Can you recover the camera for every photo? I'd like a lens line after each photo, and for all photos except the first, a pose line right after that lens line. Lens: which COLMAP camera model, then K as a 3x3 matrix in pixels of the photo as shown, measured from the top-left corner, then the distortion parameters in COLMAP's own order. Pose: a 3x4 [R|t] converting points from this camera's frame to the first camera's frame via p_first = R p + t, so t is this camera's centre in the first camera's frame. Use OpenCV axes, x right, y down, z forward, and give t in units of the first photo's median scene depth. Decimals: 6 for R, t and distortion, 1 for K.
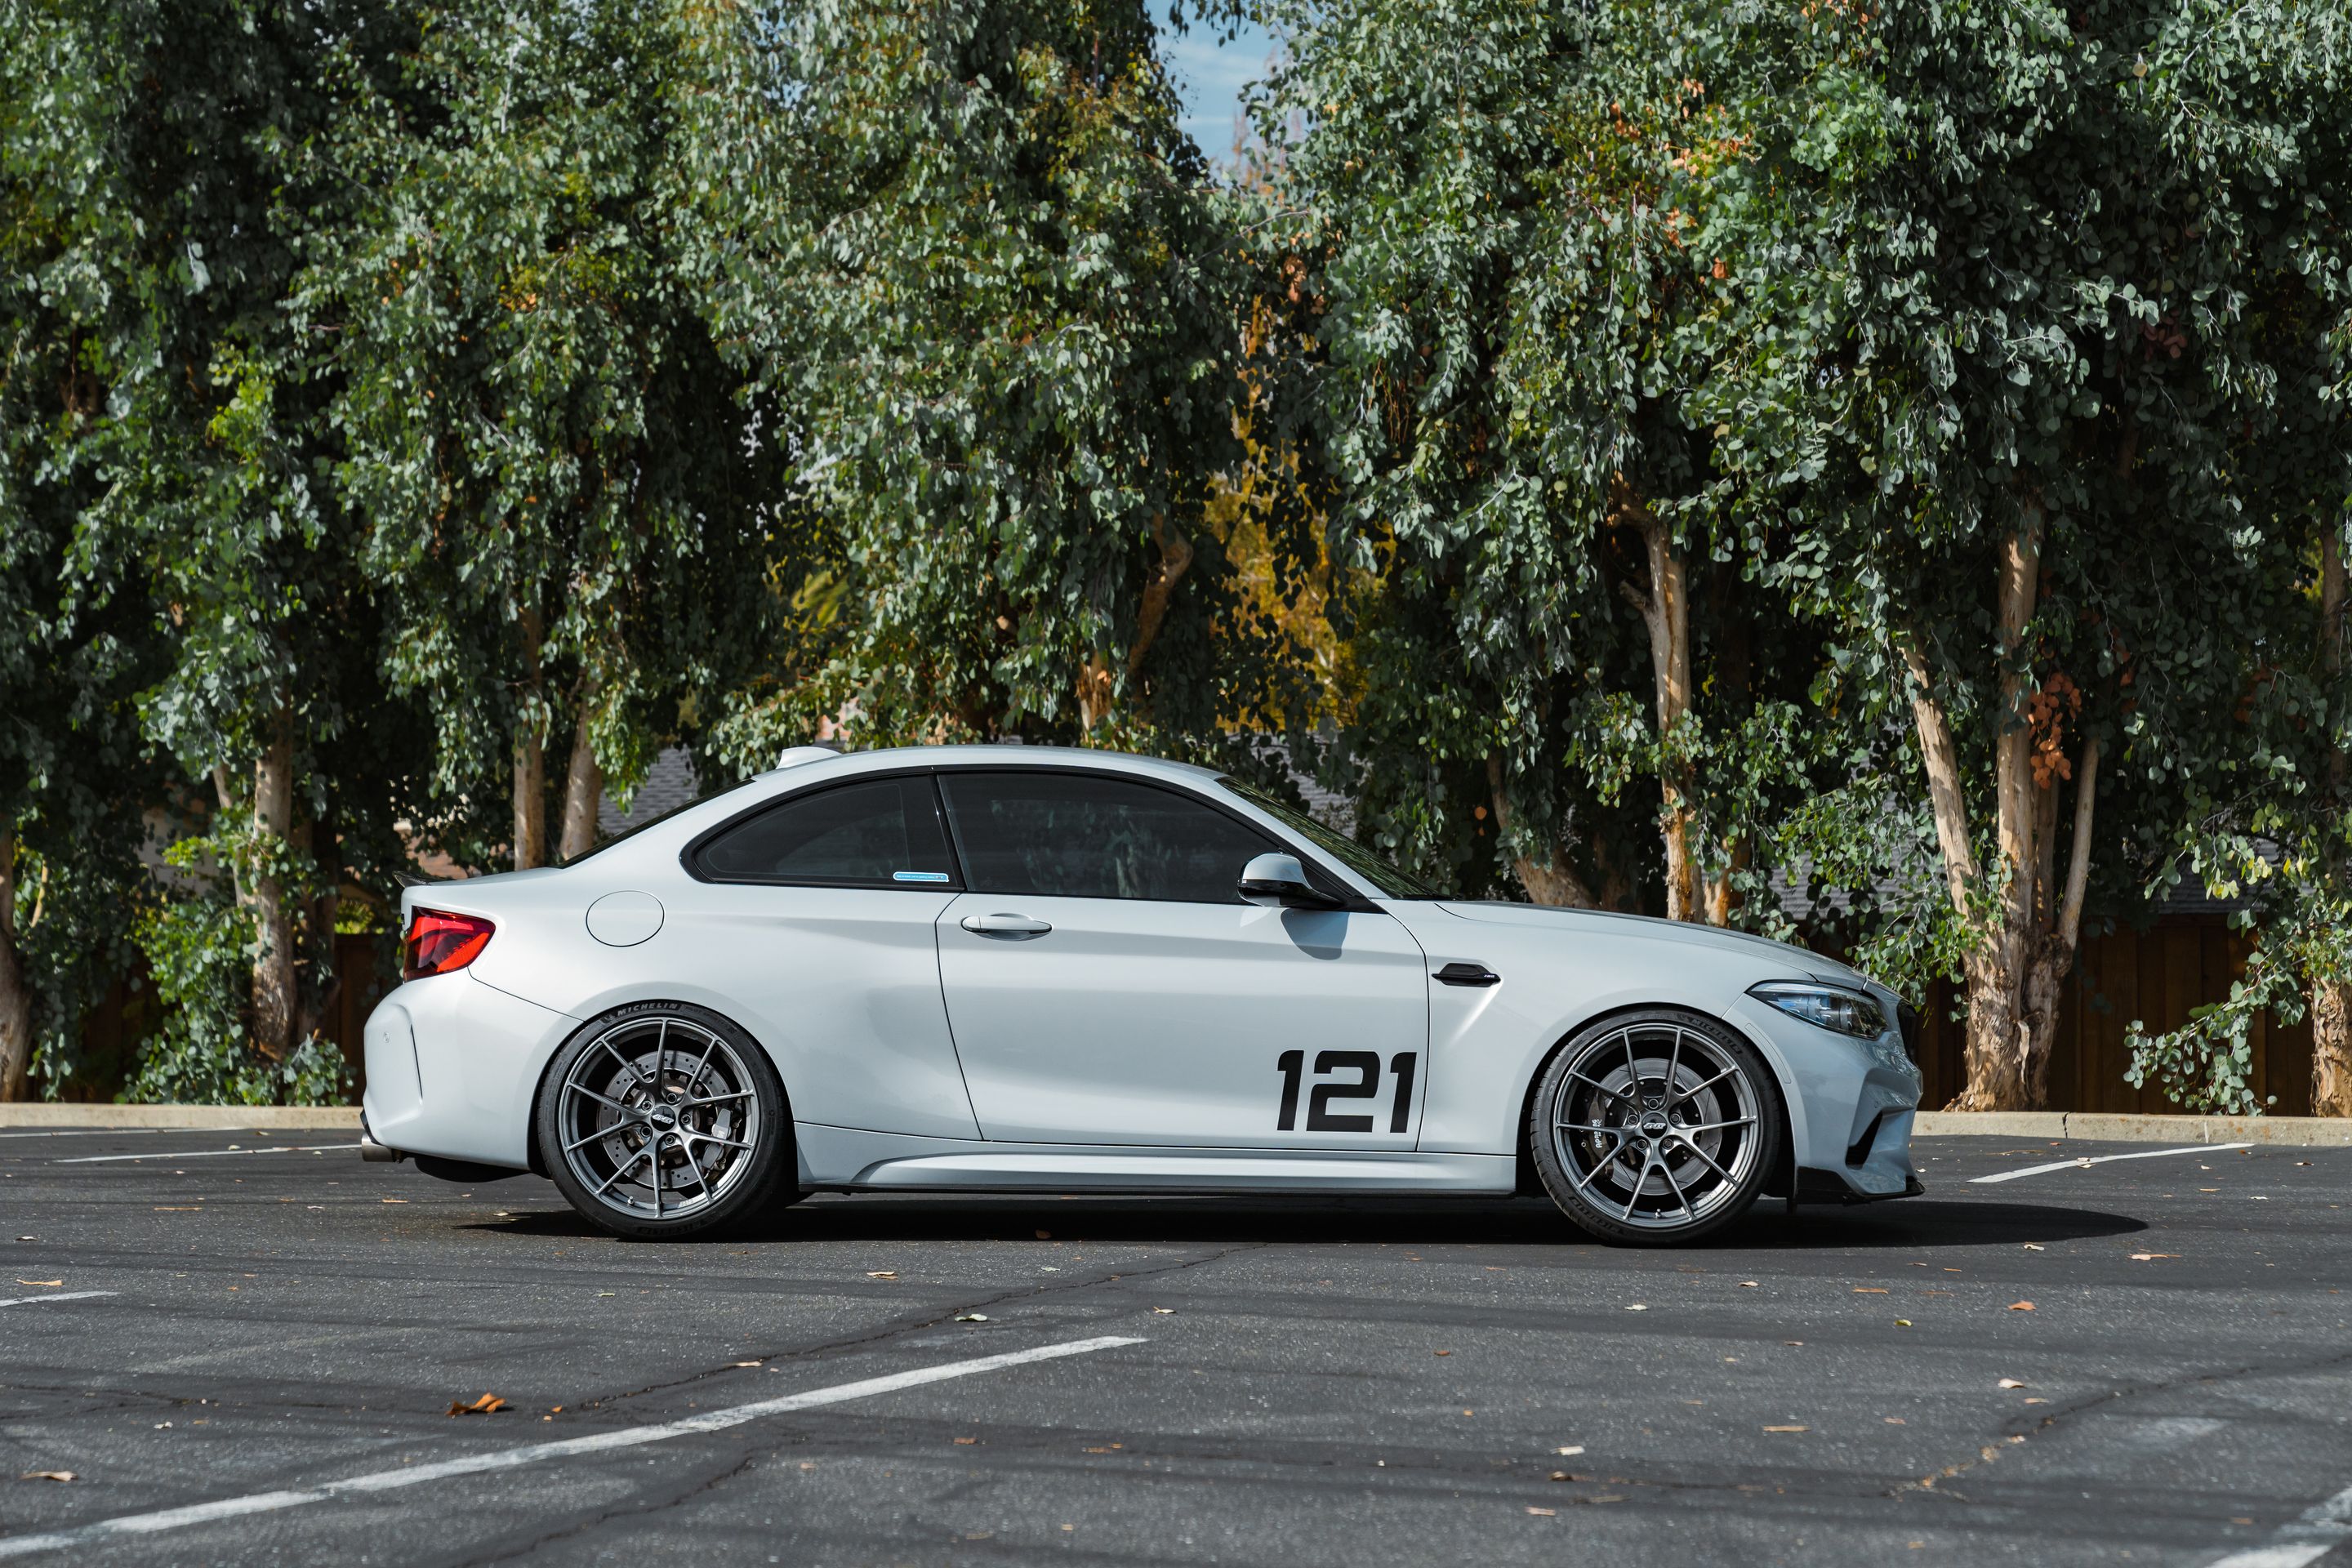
lens RADIAL K [[4667.2, 0, 1175.7], [0, 4667.2, 790.6], [0, 0, 1]] dist [0.031670, 0.022982]
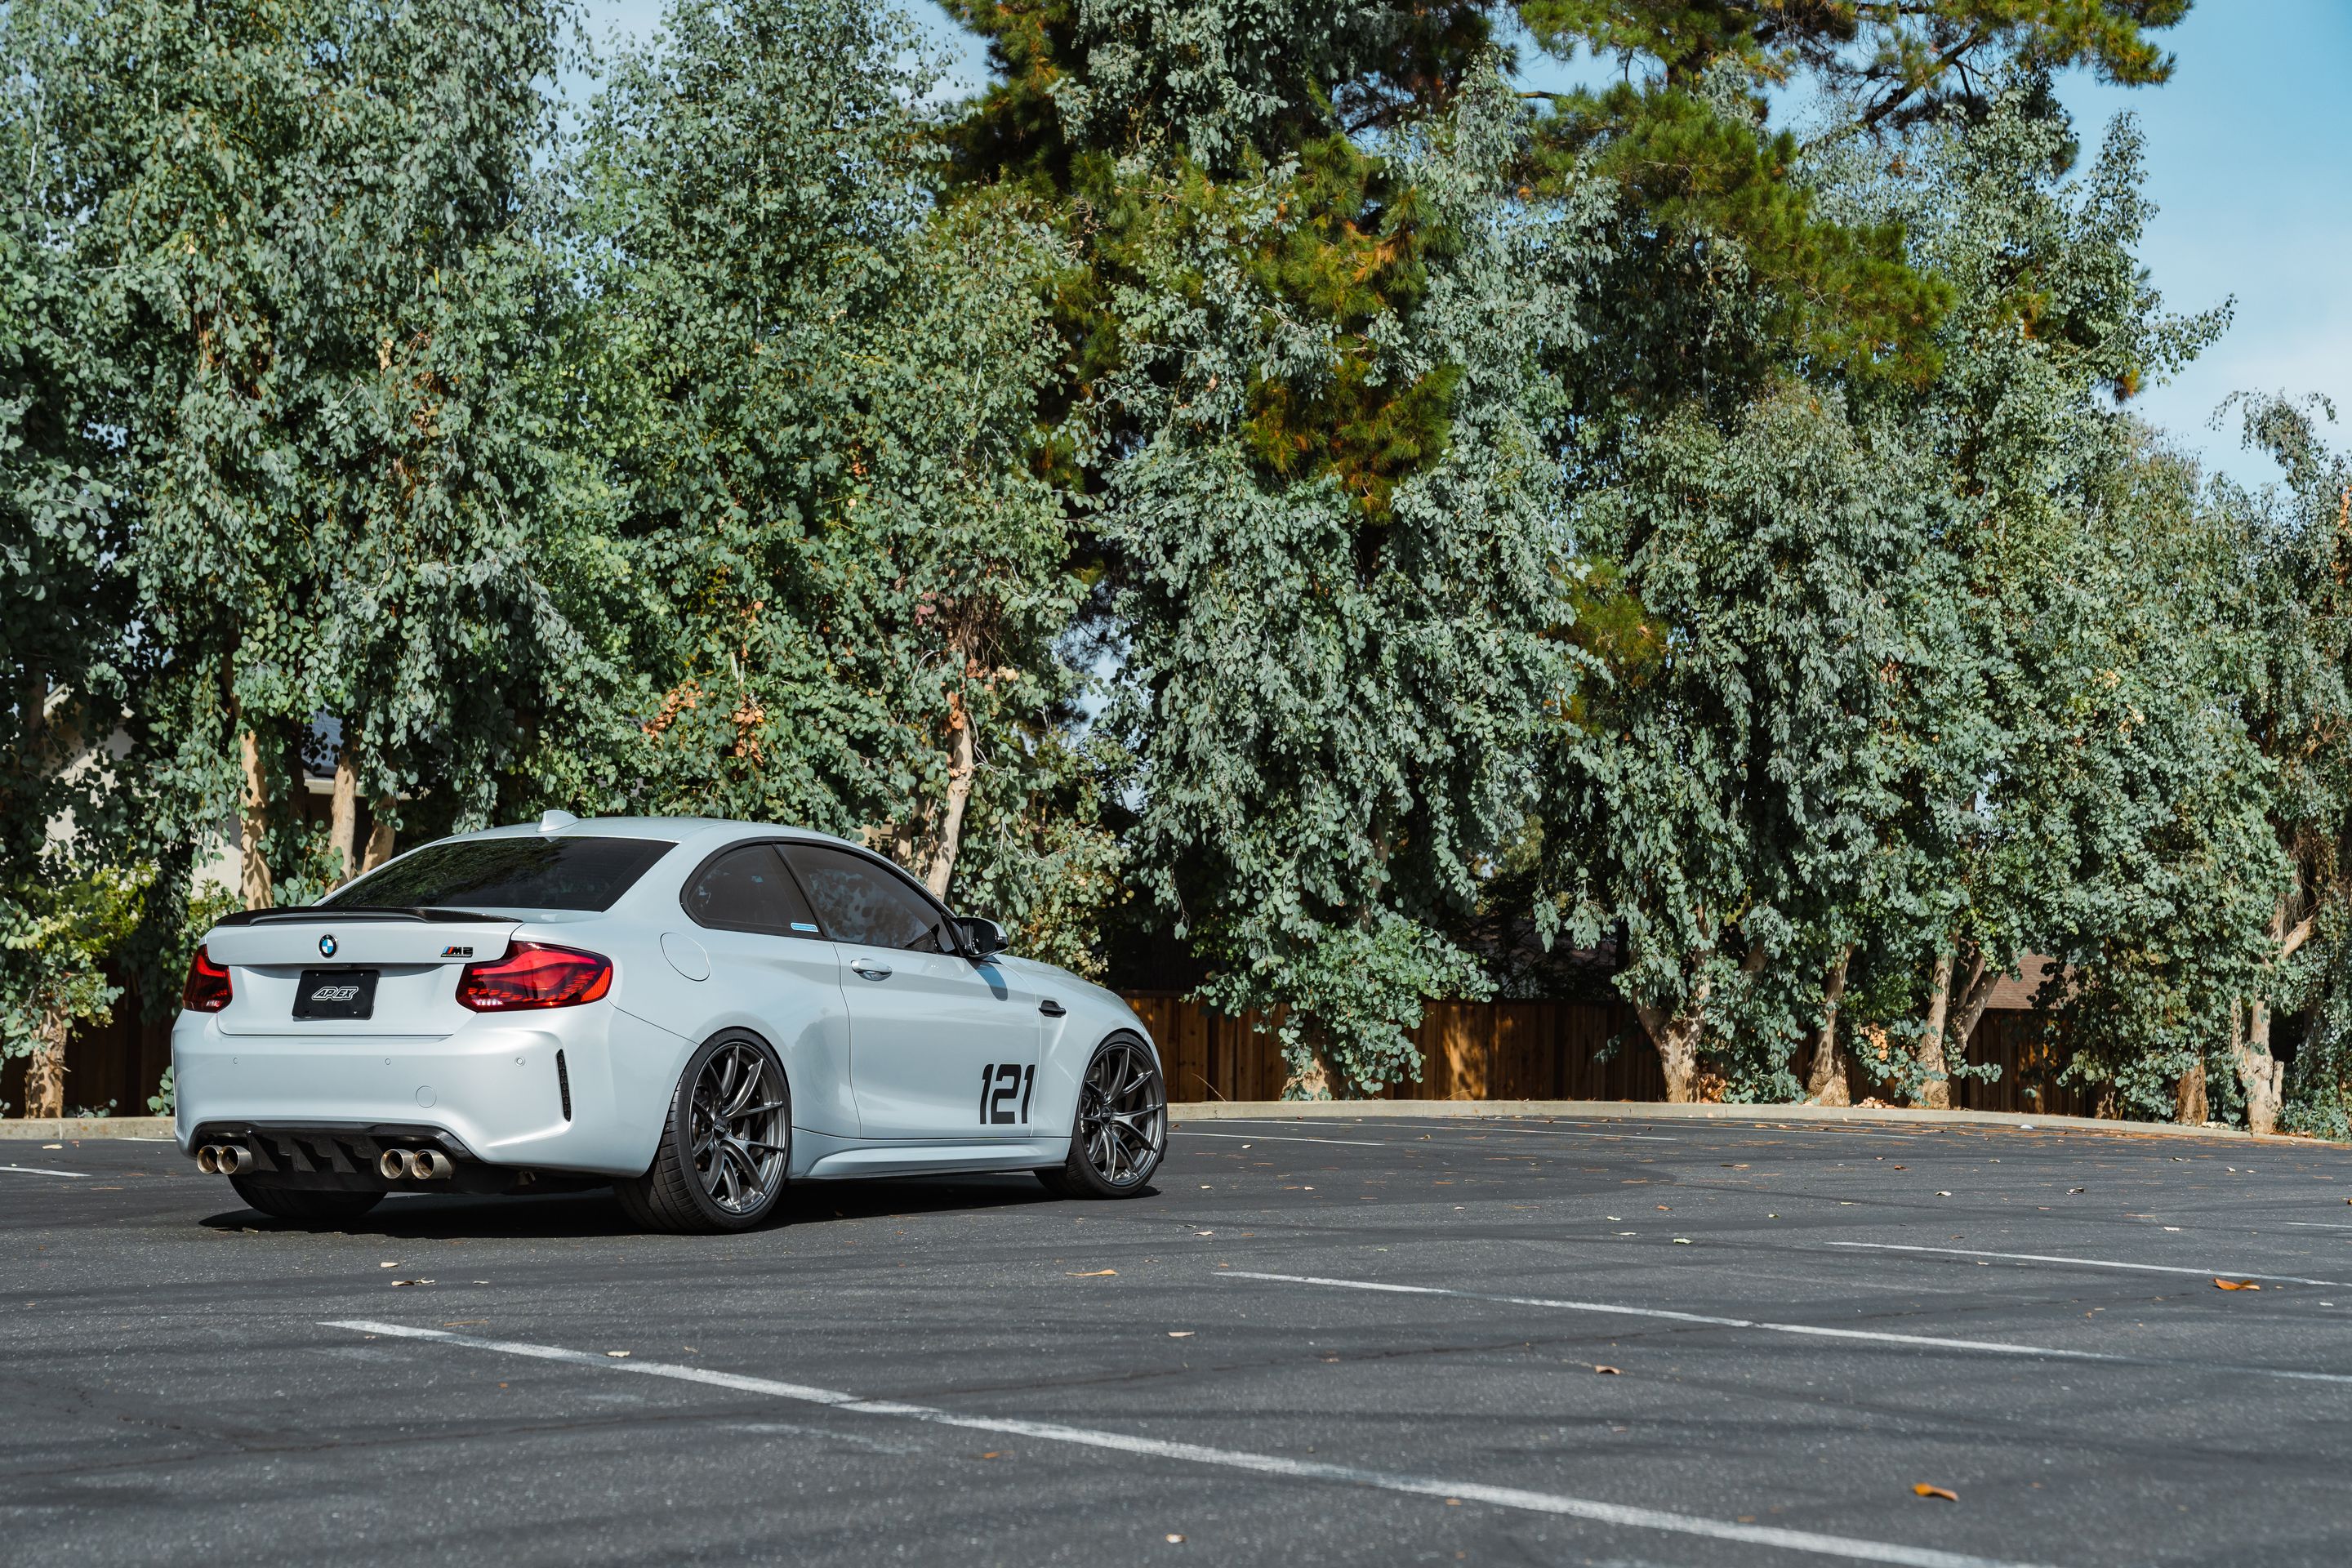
lens RADIAL K [[3492.8, 0, 1203.4], [0, 3492.8, 785.6], [0, 0, 1]] dist [0.029183, -0.000871]
pose [[0.403310, 0.063761, 0.912839, -0.518815], [-0.039553, 0.997852, -0.052223, 0.015154], [-0.914208, -0.015043, 0.404966, 0.317075]]
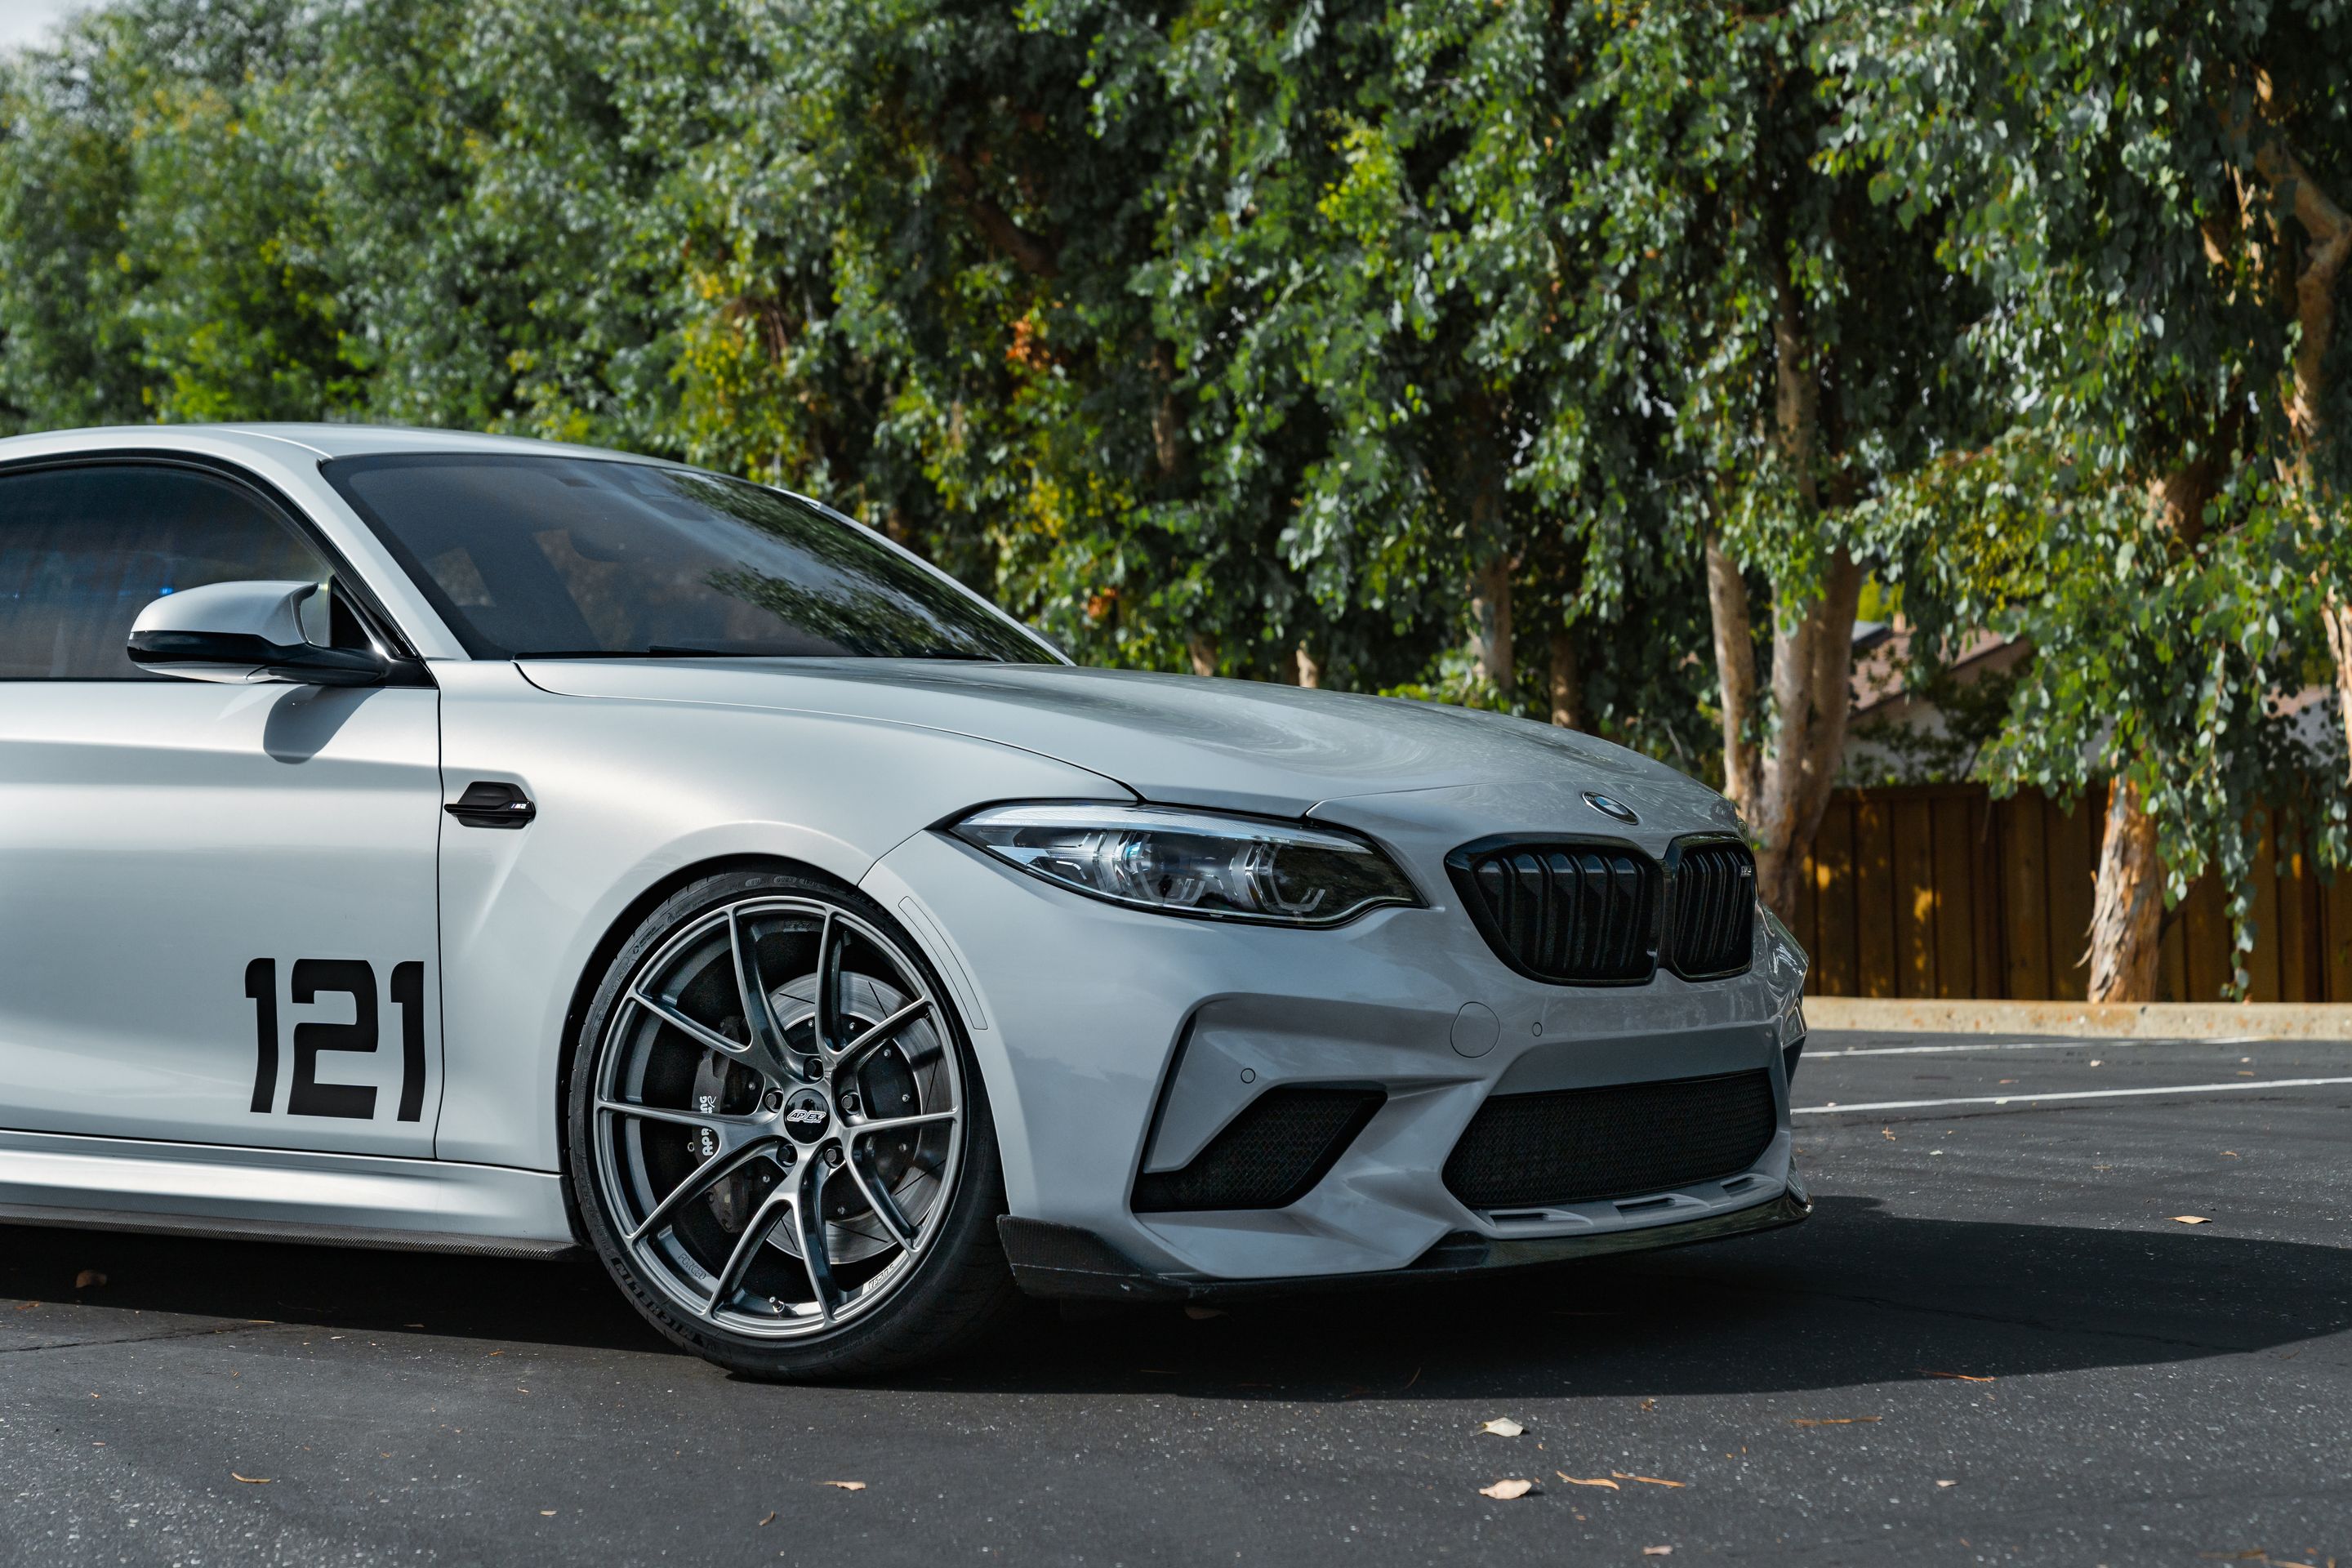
lens RADIAL K [[4086.8, 0, 1167.6], [0, 4086.8, 787.9], [0, 0, 1]] dist [0.022034, 0.020036]
pose [[0.825346, -0.026699, -0.563996, 0.216025], [0.041024, 0.999077, 0.012738, 0.020749], [0.563135, -0.033651, 0.825679, 0.403595]]
